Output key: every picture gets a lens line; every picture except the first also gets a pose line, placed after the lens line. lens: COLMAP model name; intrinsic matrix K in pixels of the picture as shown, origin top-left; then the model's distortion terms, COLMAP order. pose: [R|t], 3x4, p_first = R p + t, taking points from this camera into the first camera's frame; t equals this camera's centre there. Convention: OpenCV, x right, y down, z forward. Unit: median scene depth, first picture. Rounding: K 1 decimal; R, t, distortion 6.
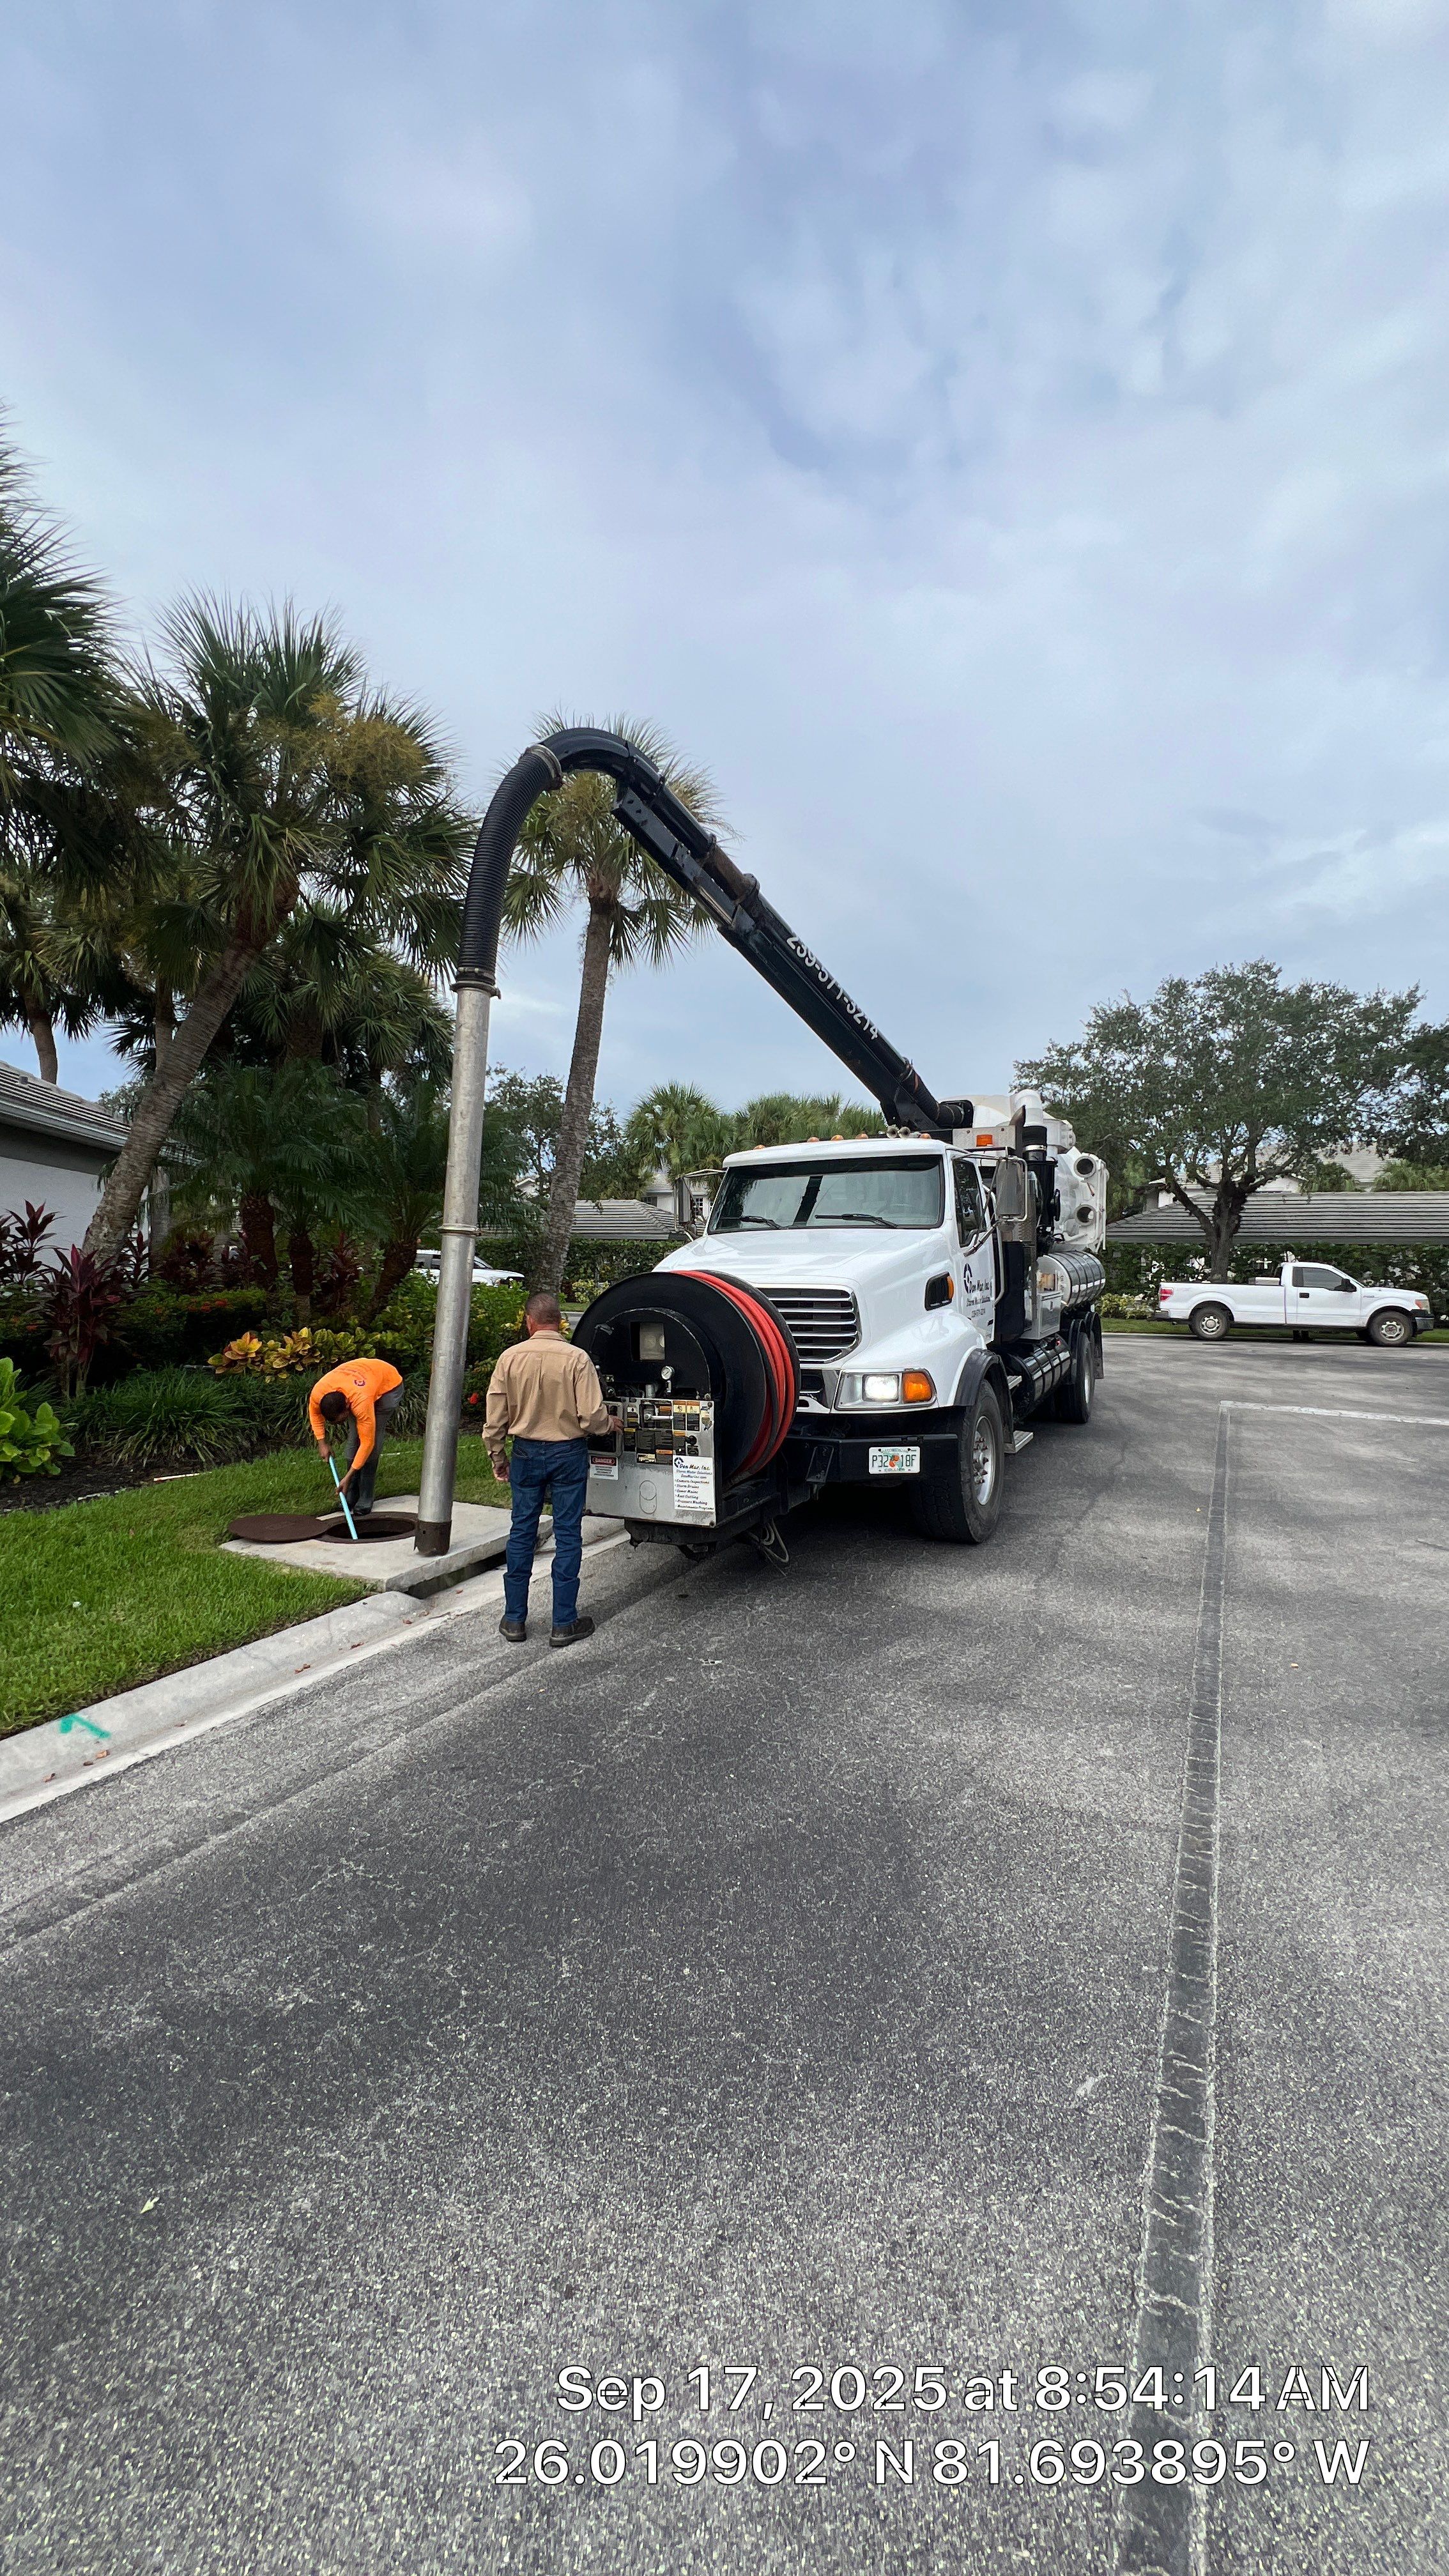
lens RADIAL K [[1048.6, 0, 722.0], [0, 1048.6, 1263.2], [0, 0, 1]] dist [-0.000277, 0.000173]
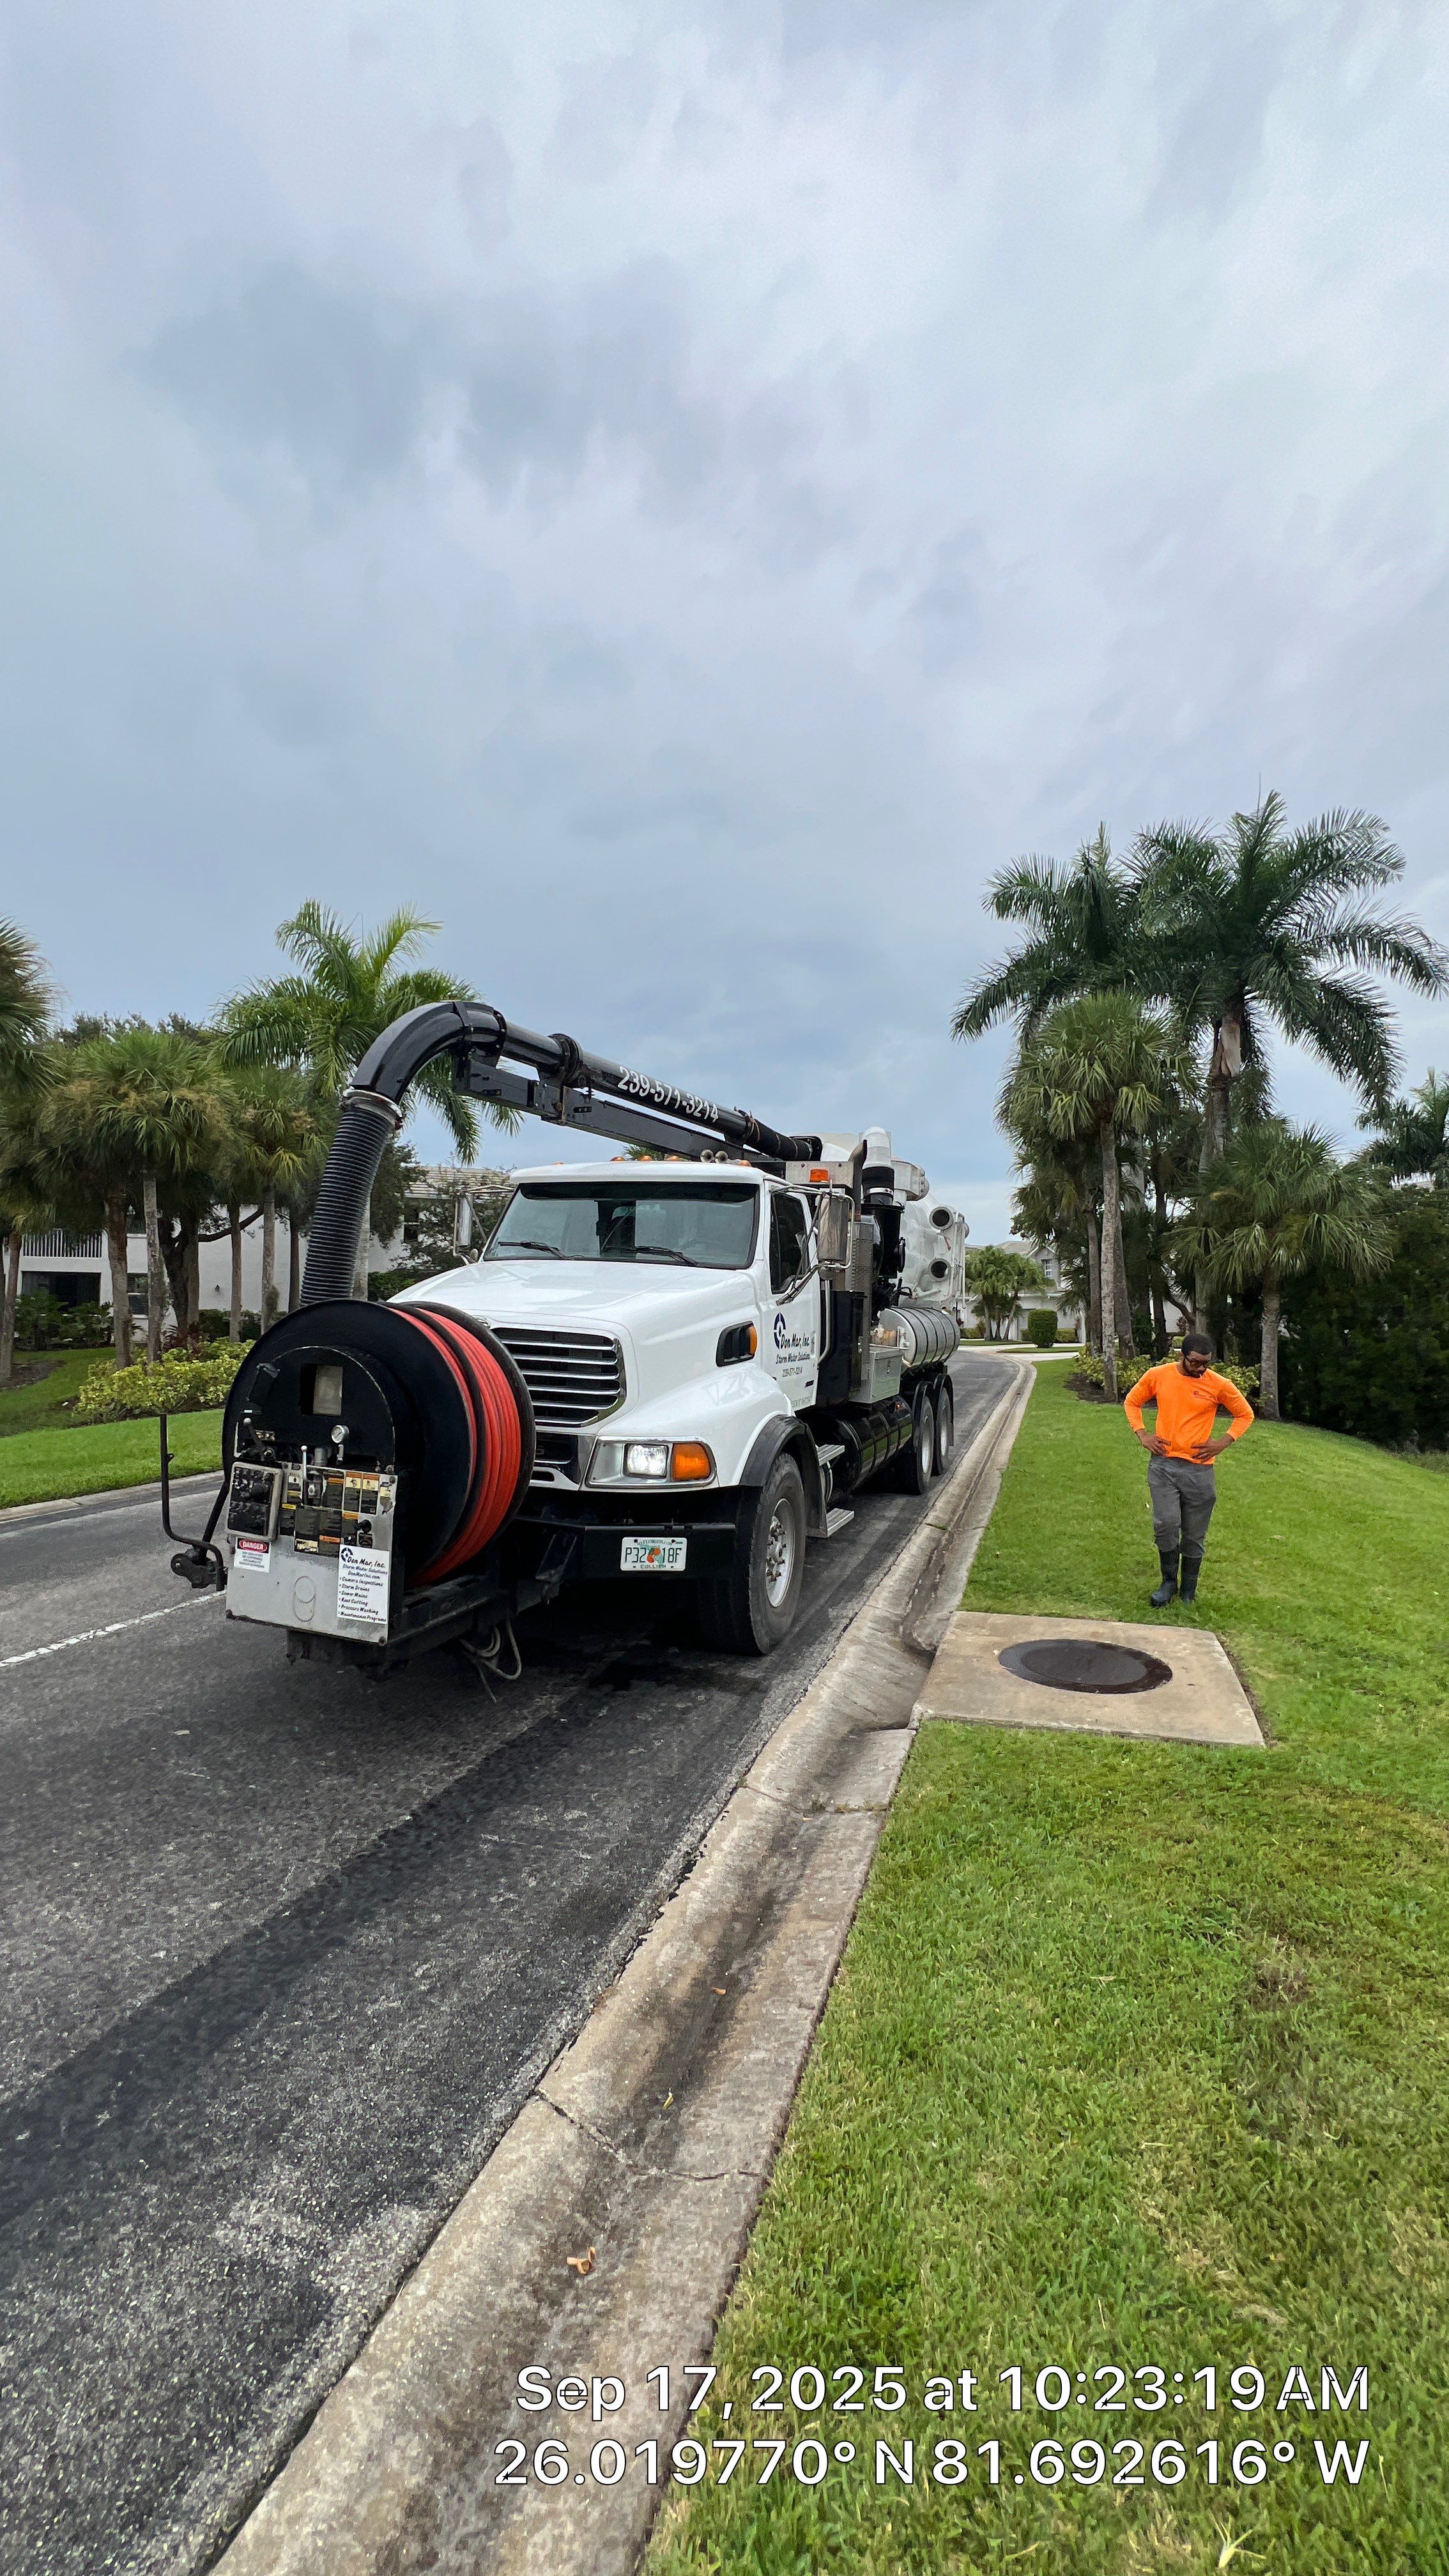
lens RADIAL K [[1054.5, 0, 727.2], [0, 1054.5, 1249.8], [0, 0, 1]] dist [-0.000743, -0.000001]
pose [[0.991261, 0.069462, 0.112146, 0.107645], [-0.063832, 0.996550, -0.053037, -0.003906], [-0.115443, 0.045415, 0.992275, 0.176356]]
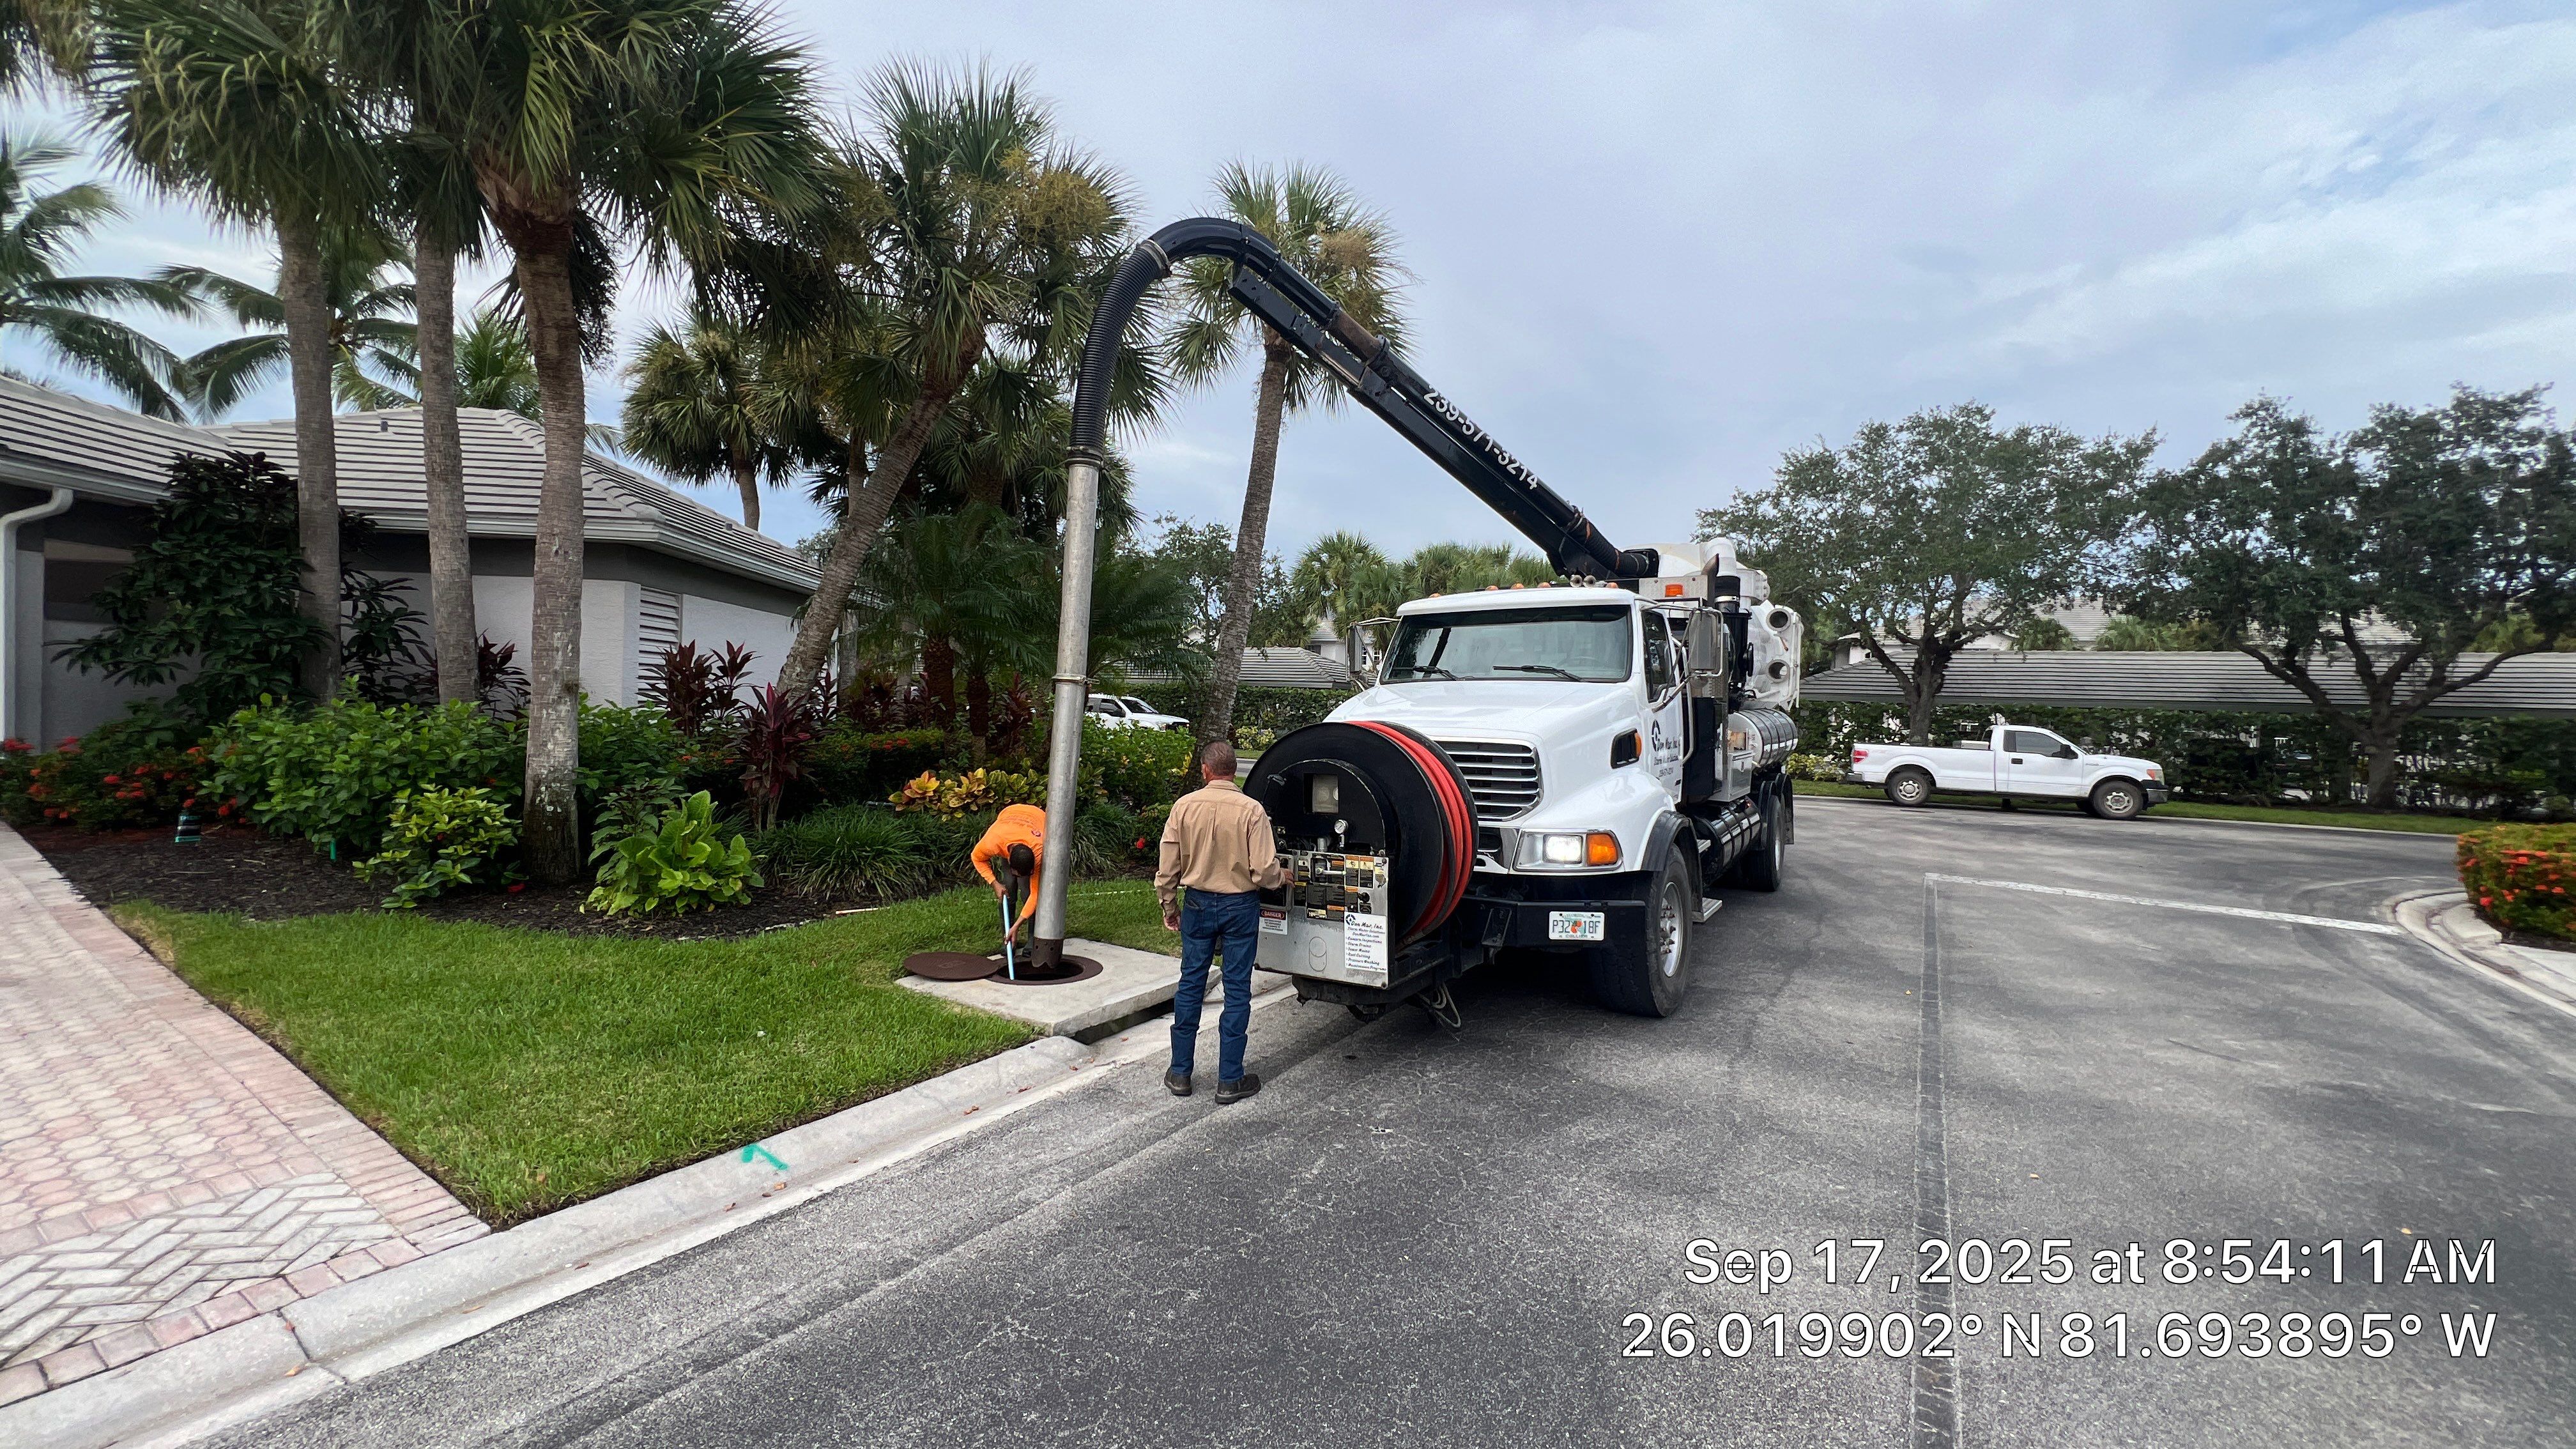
lens RADIAL K [[1048.6, 0, 1270.9], [0, 1048.6, 698.6], [0, 0, 1]] dist [-0.000277, 0.000173]
pose [[0.993958, 0.019754, -0.107970, -0.011580], [-0.021098, 0.999713, -0.011323, -0.001358], [0.107715, 0.013533, 0.994090, 0.022413]]
